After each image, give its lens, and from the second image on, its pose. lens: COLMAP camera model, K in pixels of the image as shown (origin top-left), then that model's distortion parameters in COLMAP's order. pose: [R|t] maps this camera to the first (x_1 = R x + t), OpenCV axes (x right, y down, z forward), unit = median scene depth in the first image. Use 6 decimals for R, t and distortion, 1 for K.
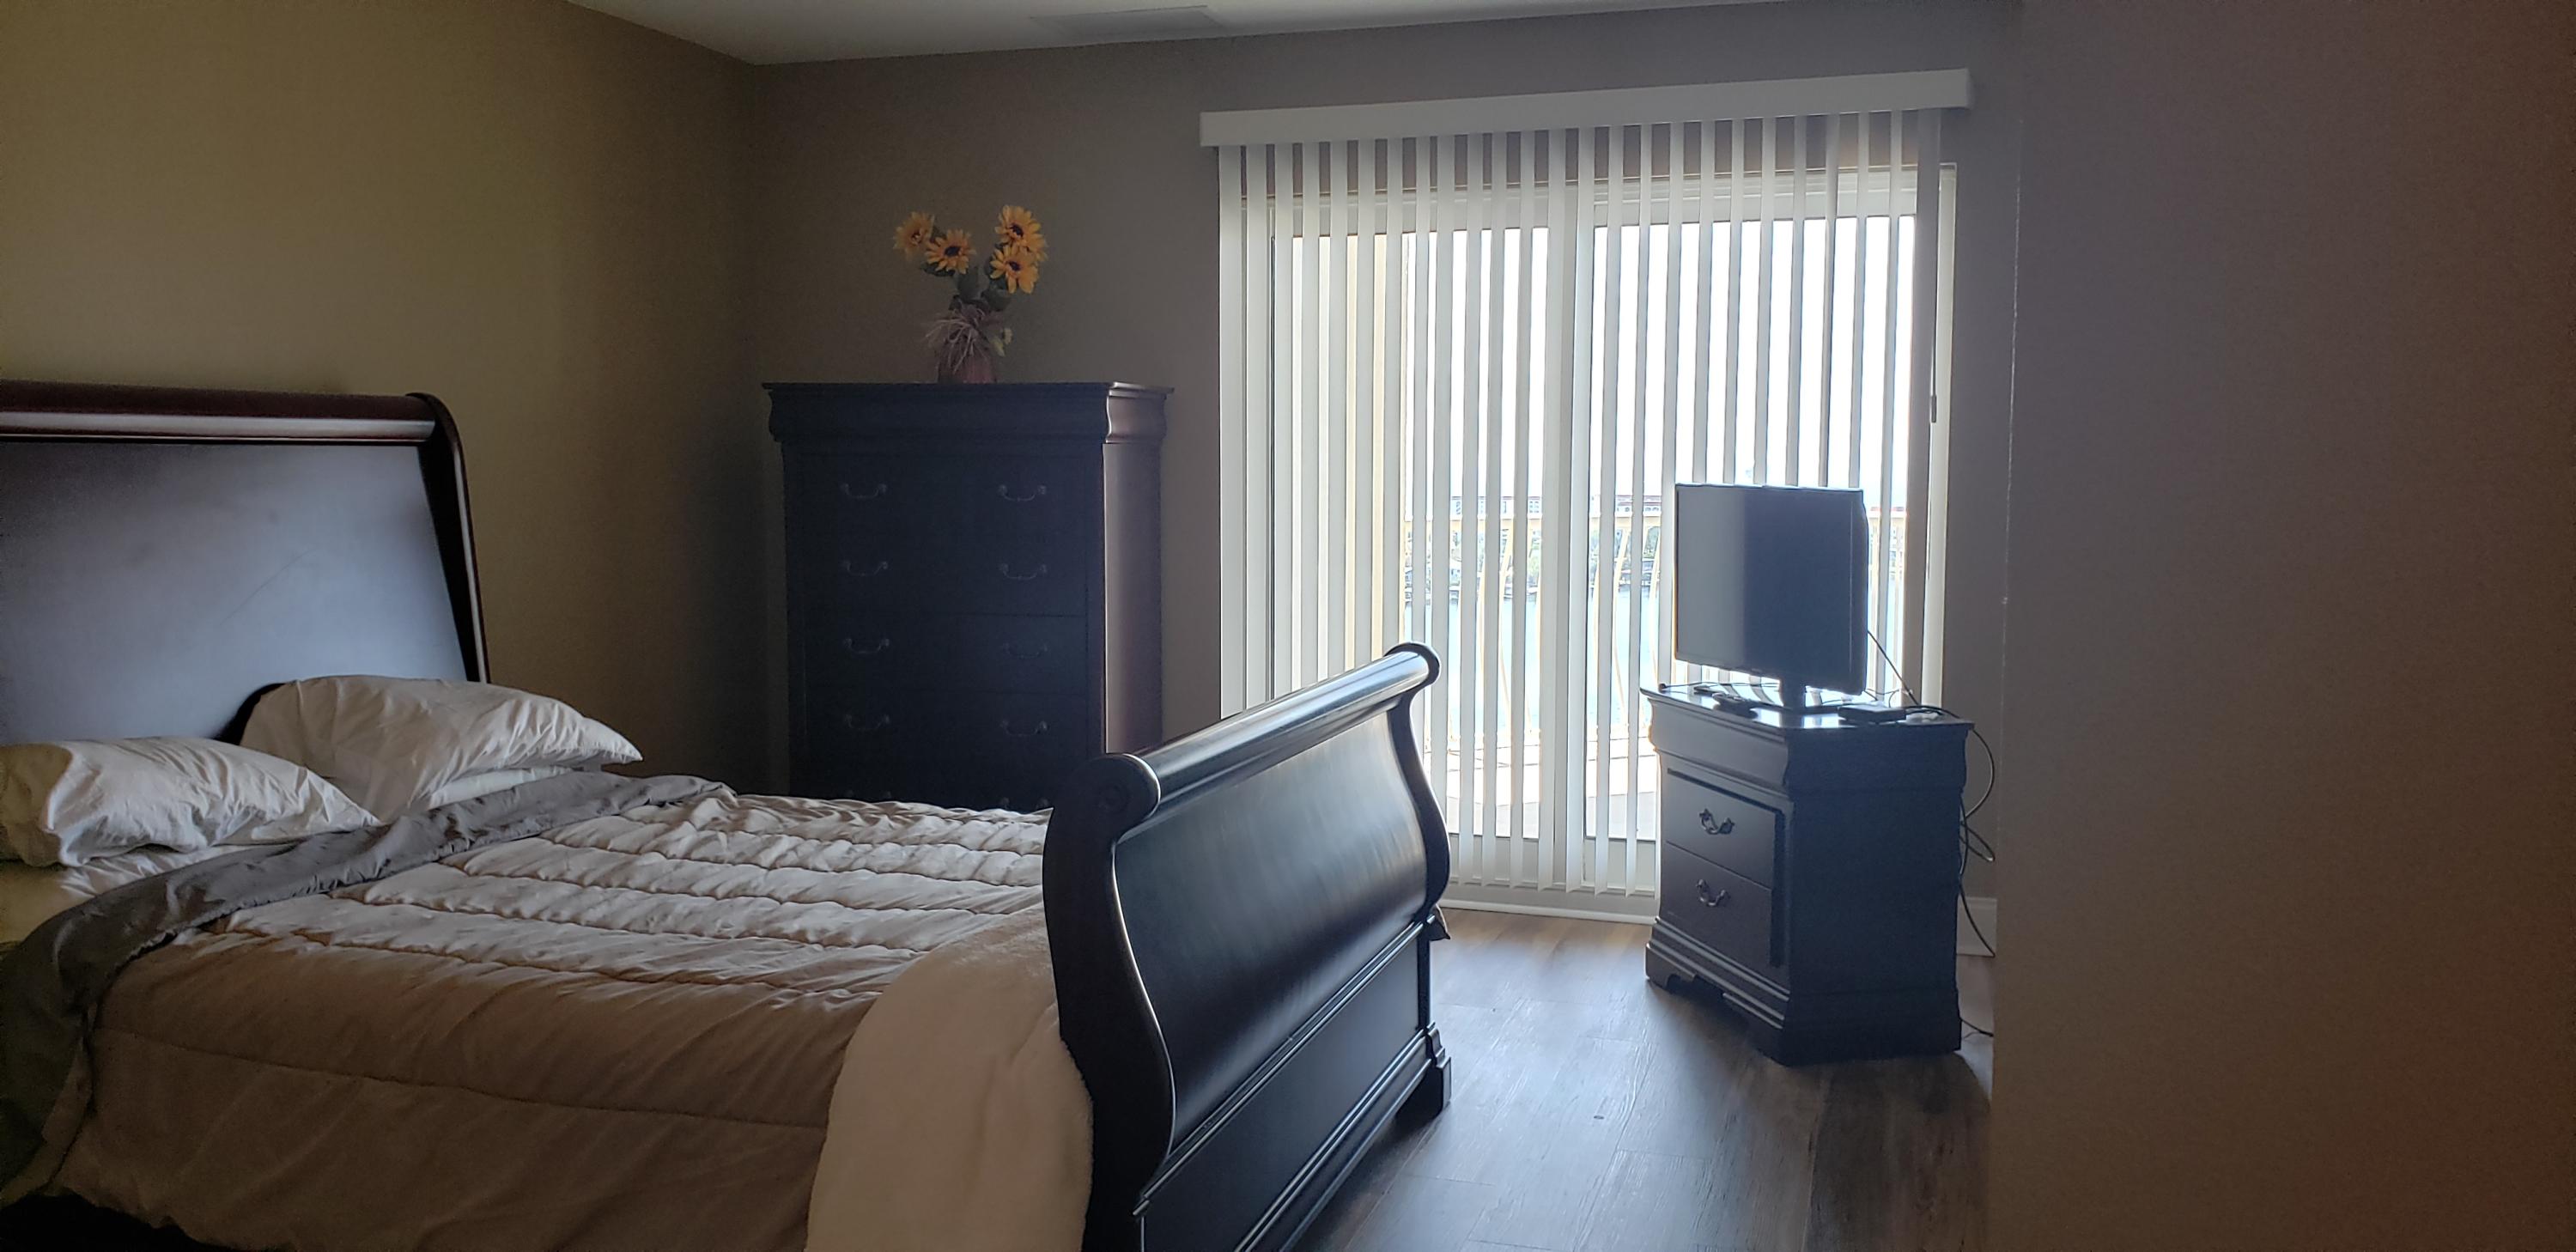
lens RADIAL K [[2007.0, 0, 1298.1], [0, 2007.0, 647.1], [0, 0, 1]] dist [0.039255, -0.040160]
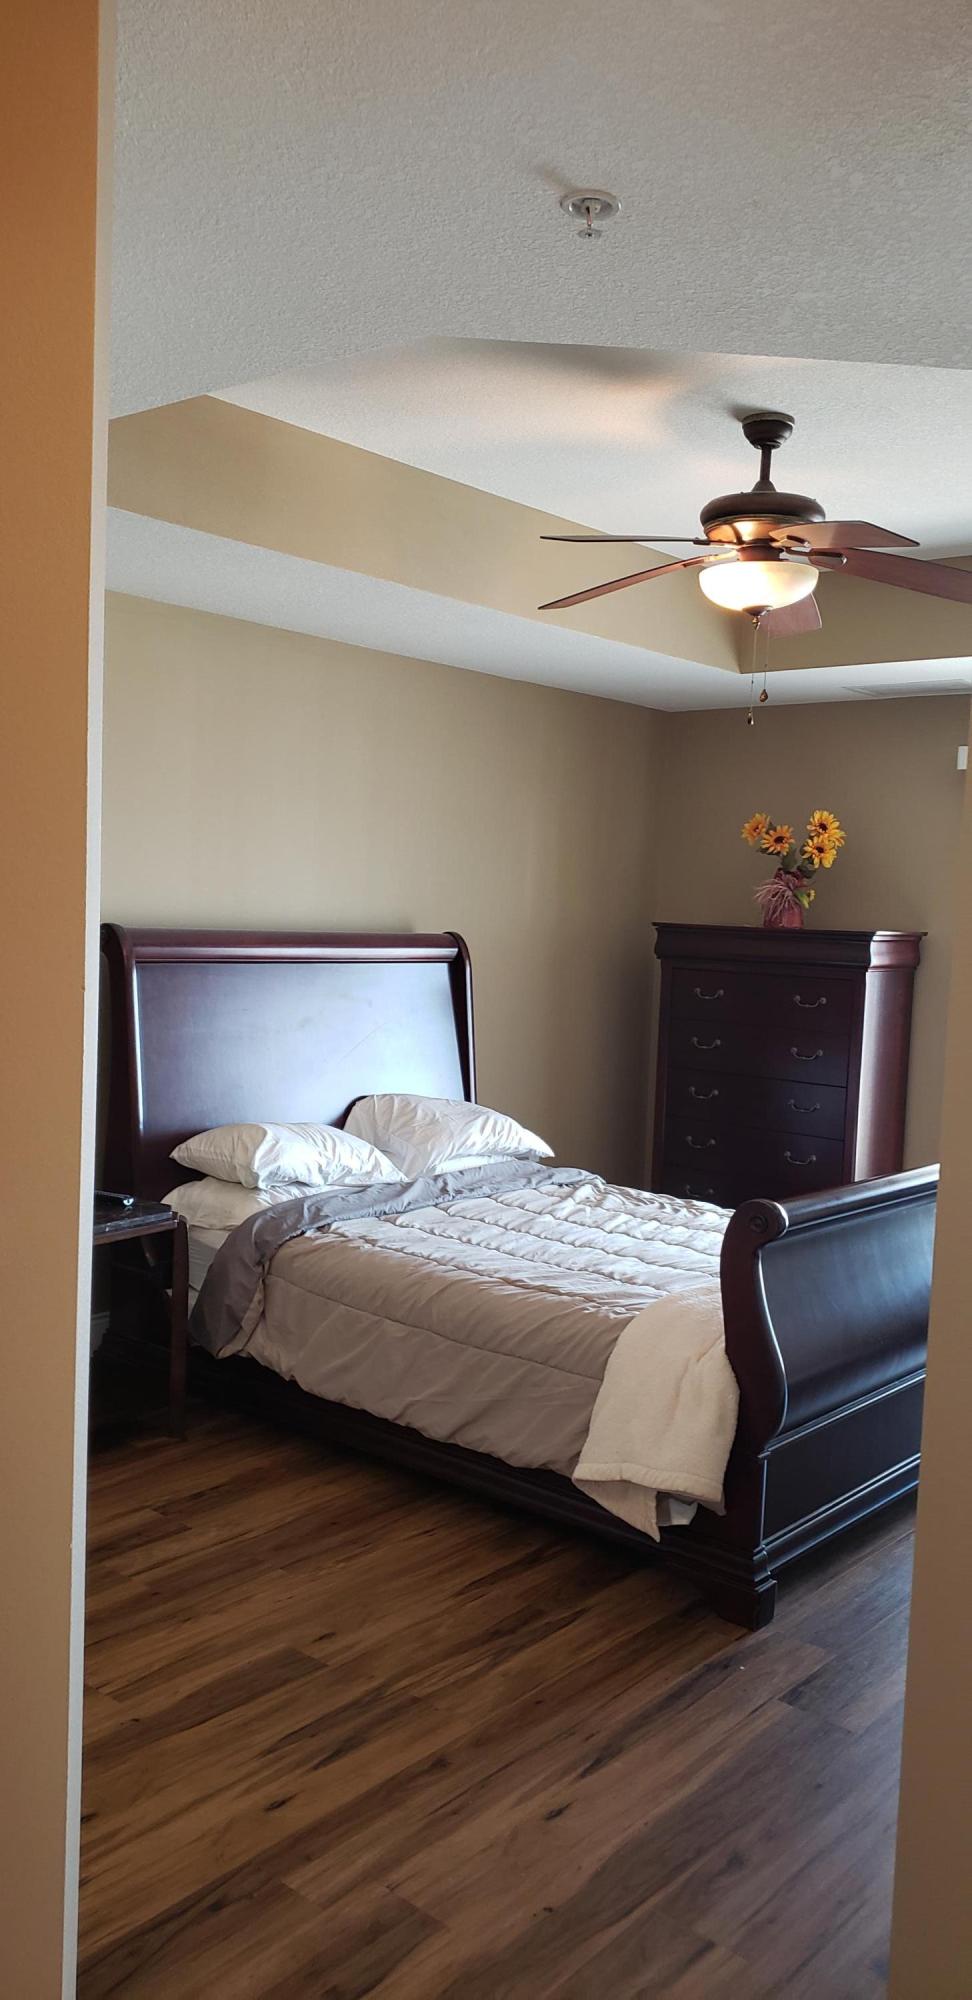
lens RADIAL K [[1558.2, 0, 443.2], [0, 1558.2, 1061.6], [0, 0, 1]] dist [0.039255, -0.040160]
pose [[0.907446, 0.076264, -0.413189, 0.133269], [-0.074126, 0.997023, 0.021228, -0.048157], [0.413578, 0.011365, 0.910398, -0.242370]]
